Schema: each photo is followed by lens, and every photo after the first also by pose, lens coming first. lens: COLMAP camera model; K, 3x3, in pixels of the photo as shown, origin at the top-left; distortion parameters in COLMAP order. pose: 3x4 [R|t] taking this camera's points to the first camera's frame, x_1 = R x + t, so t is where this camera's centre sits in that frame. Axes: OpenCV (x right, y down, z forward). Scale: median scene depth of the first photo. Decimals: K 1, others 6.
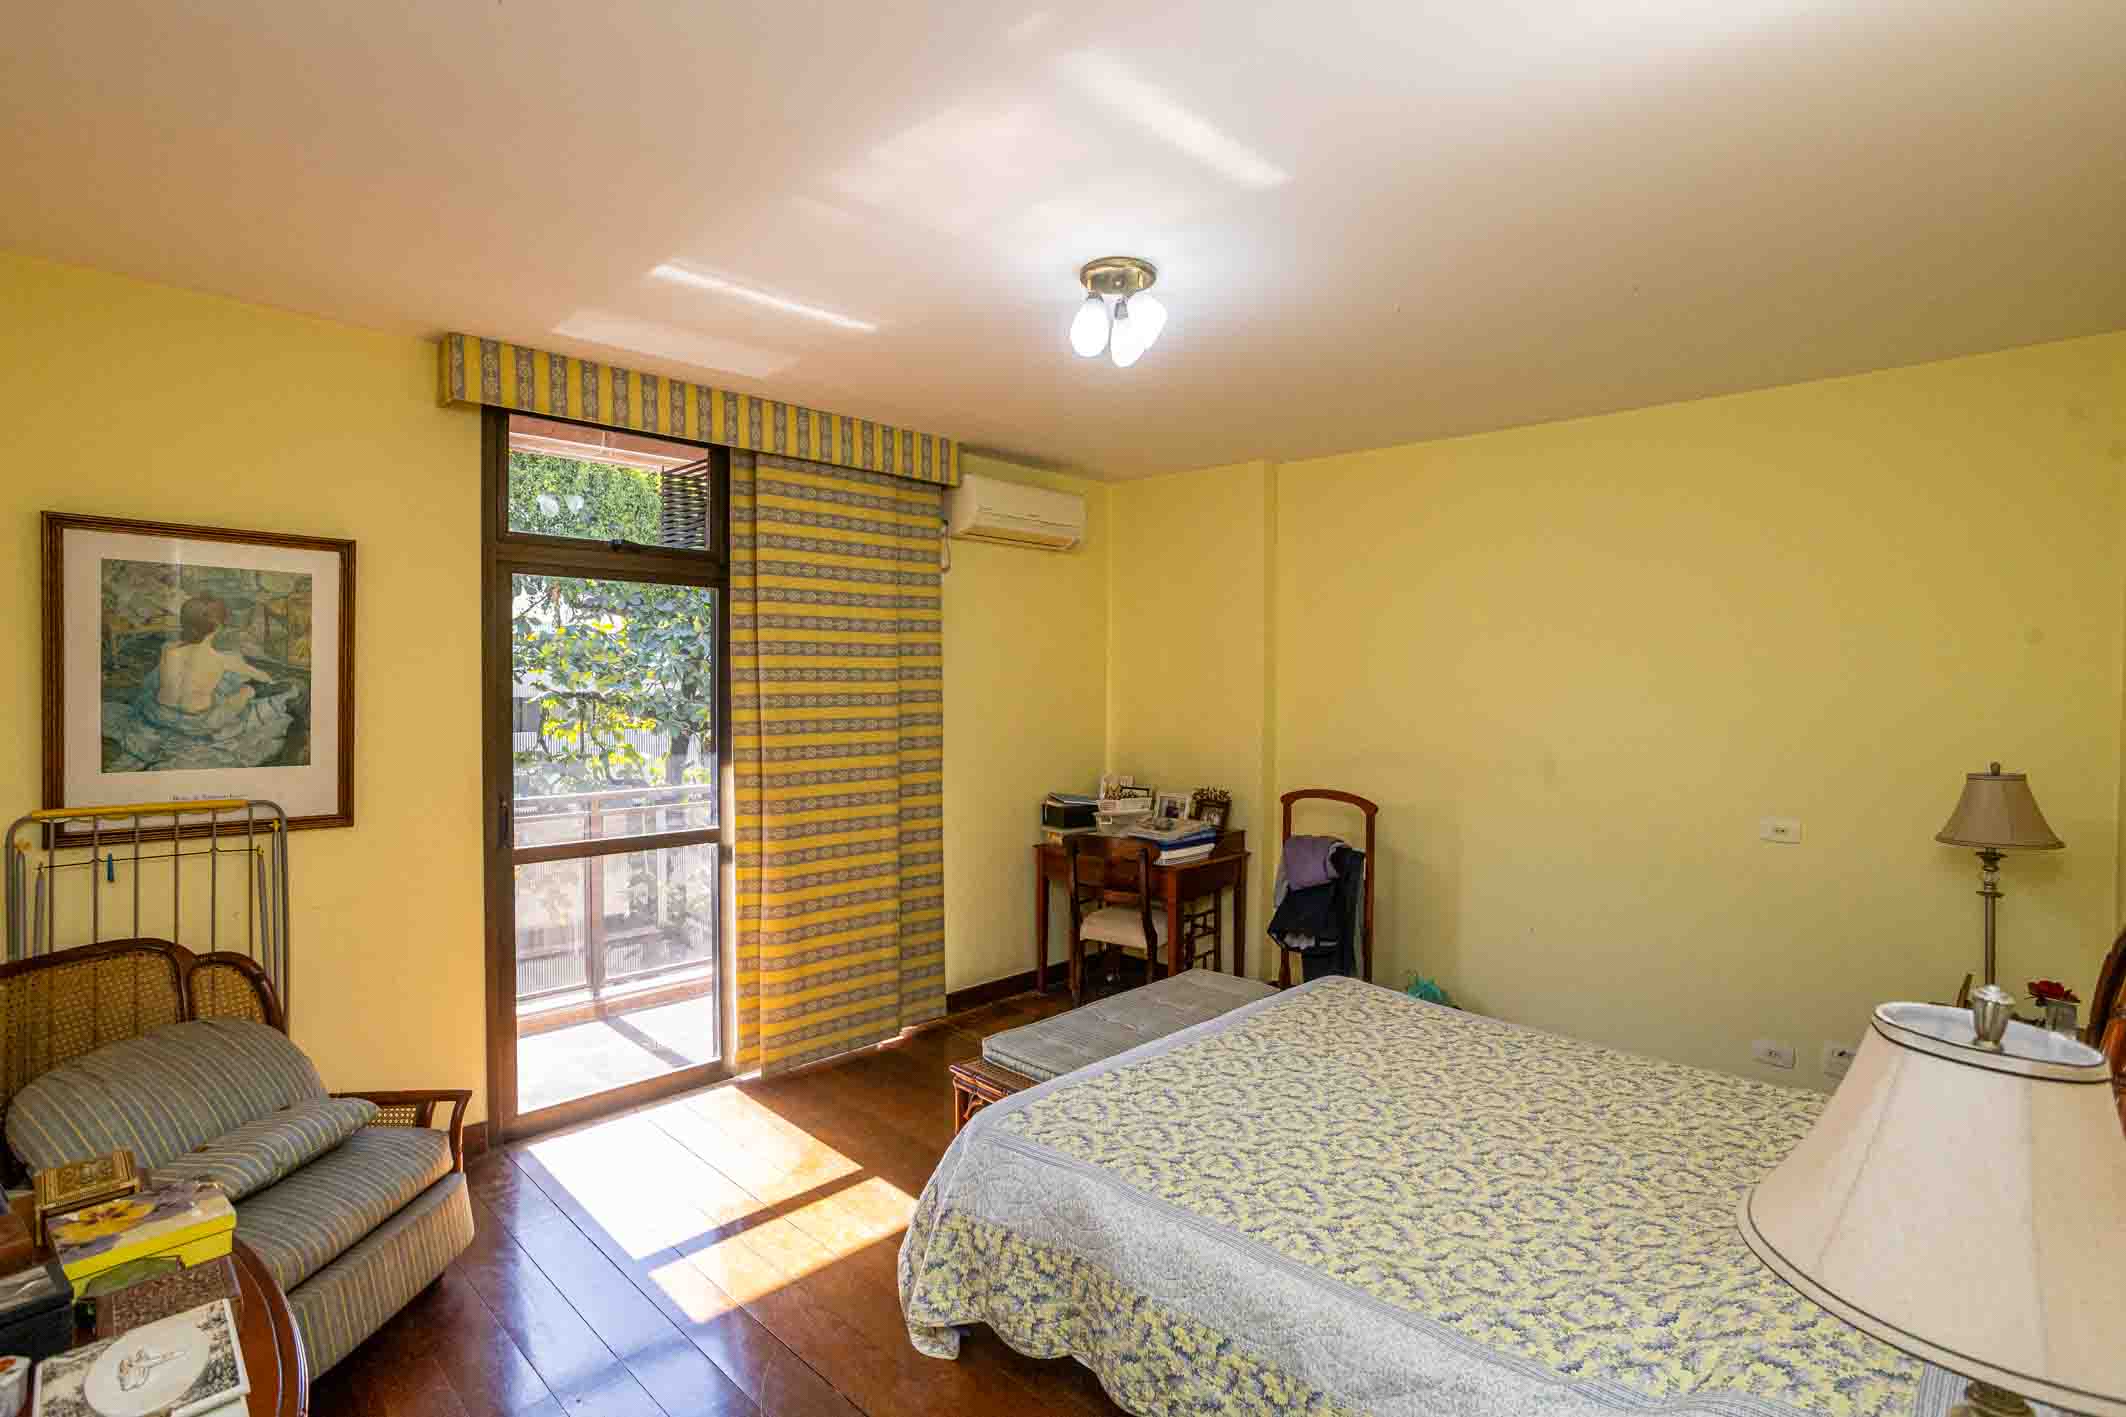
lens RADIAL K [[1035.9, 0, 1041.9], [0, 1035.9, 676.9], [0, 0, 1]] dist [-0.036409, 0.009105]
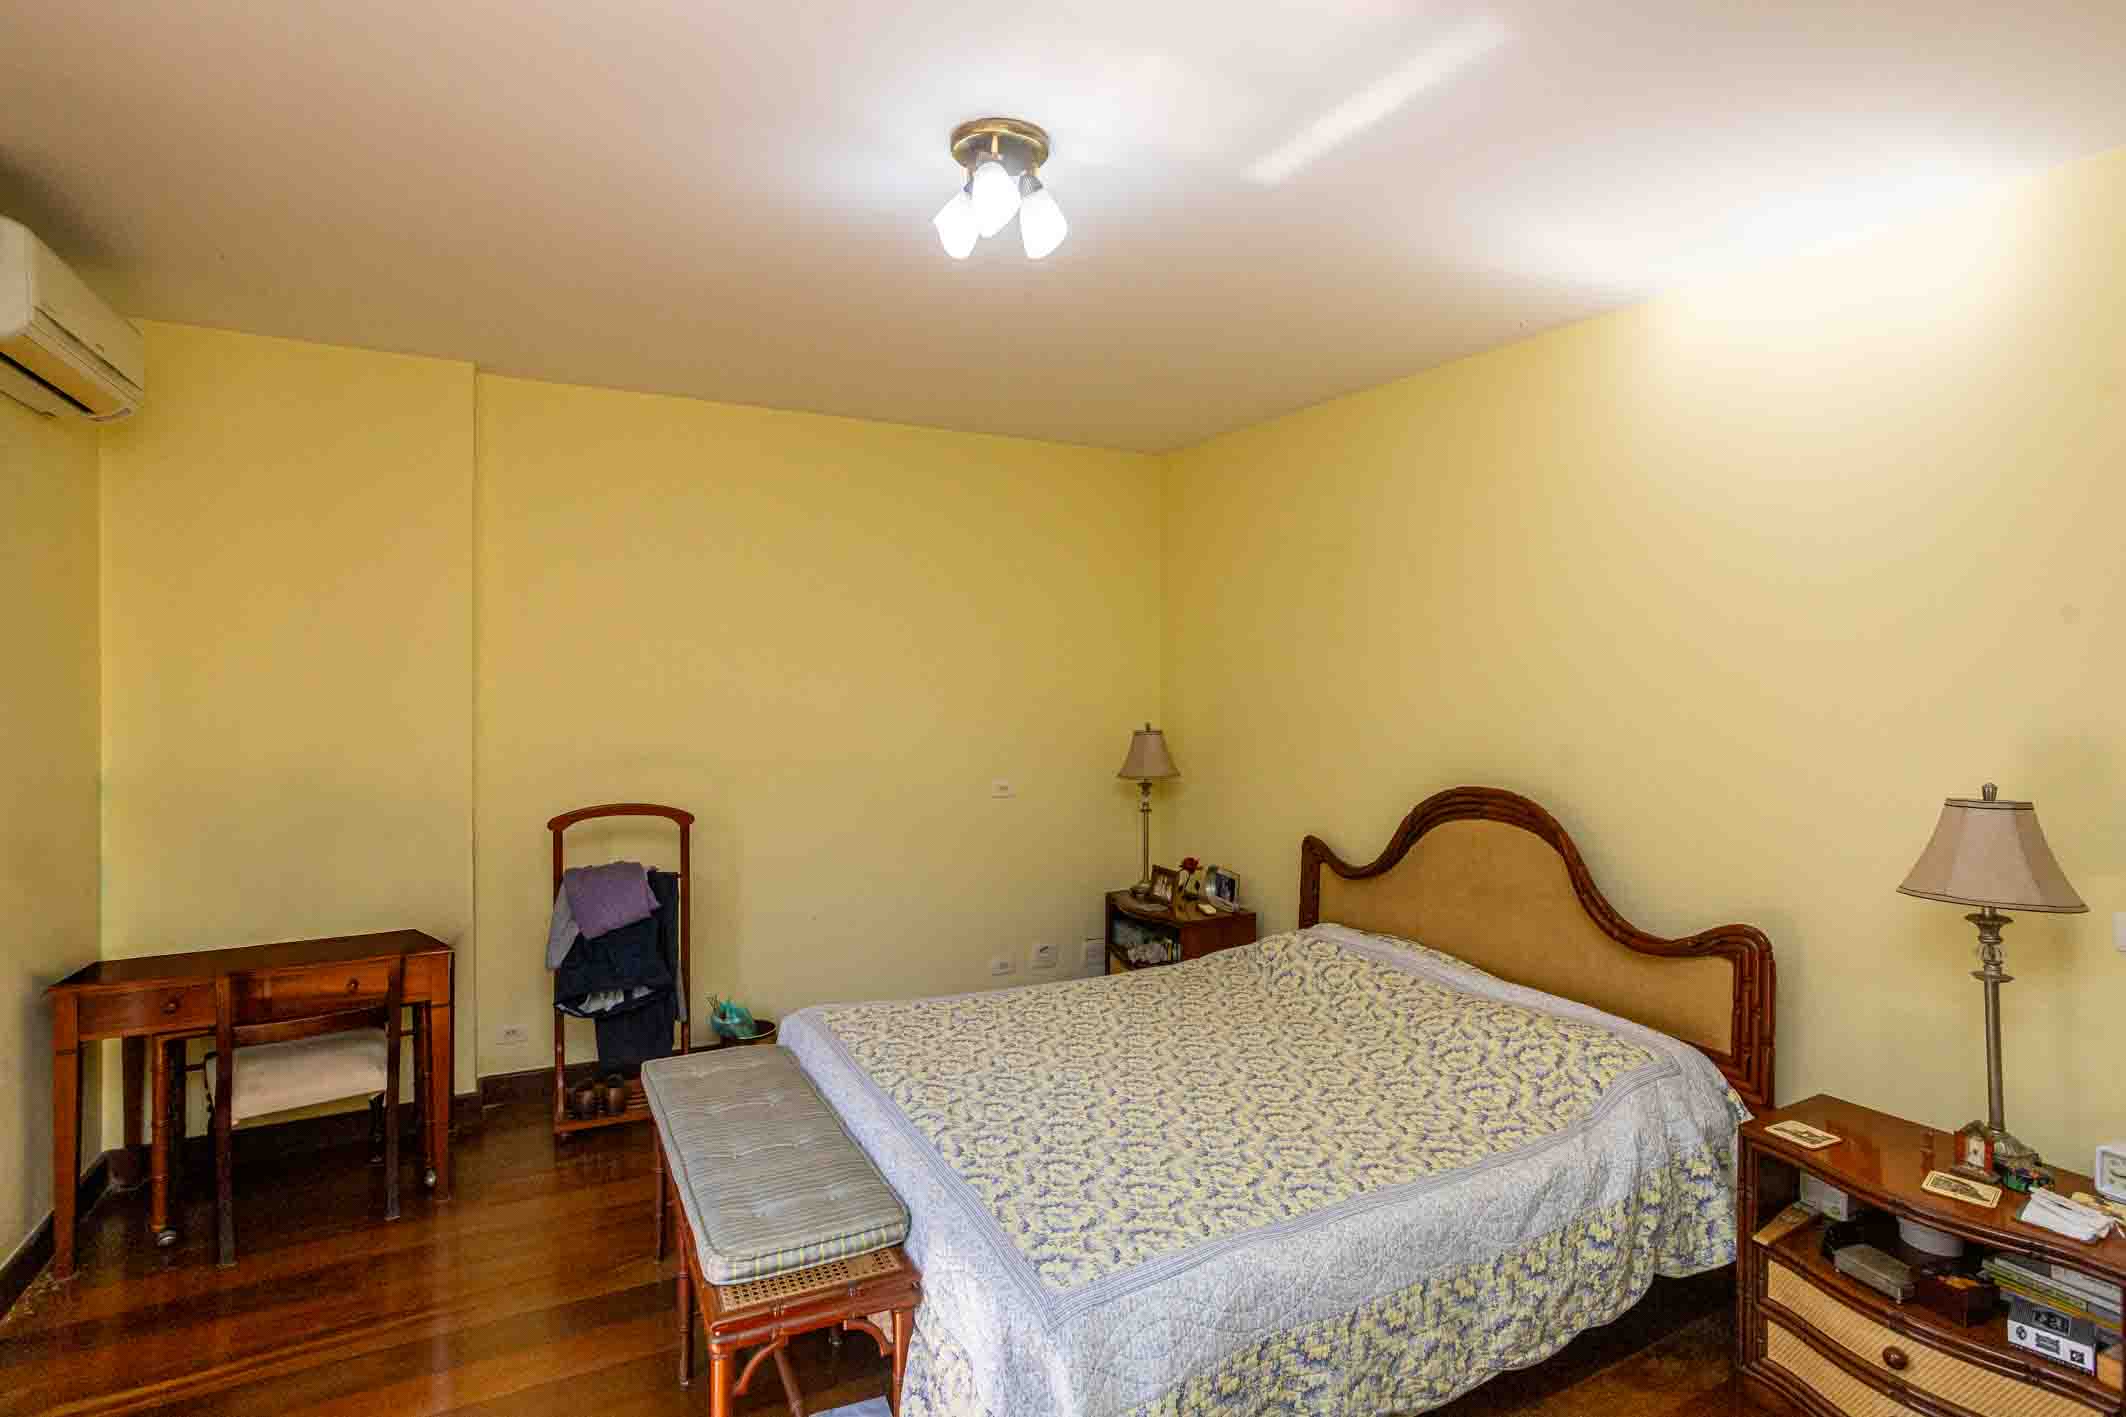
lens RADIAL K [[1035.9, 0, 1079.4], [0, 1035.9, 670.6], [0, 0, 1]] dist [-0.036409, 0.009105]
pose [[0.286589, 0.003485, 0.958047, -0.591898], [-0.004380, 0.999988, -0.002328, 0.006931], [-0.958044, -0.003530, 0.286601, 0.647032]]
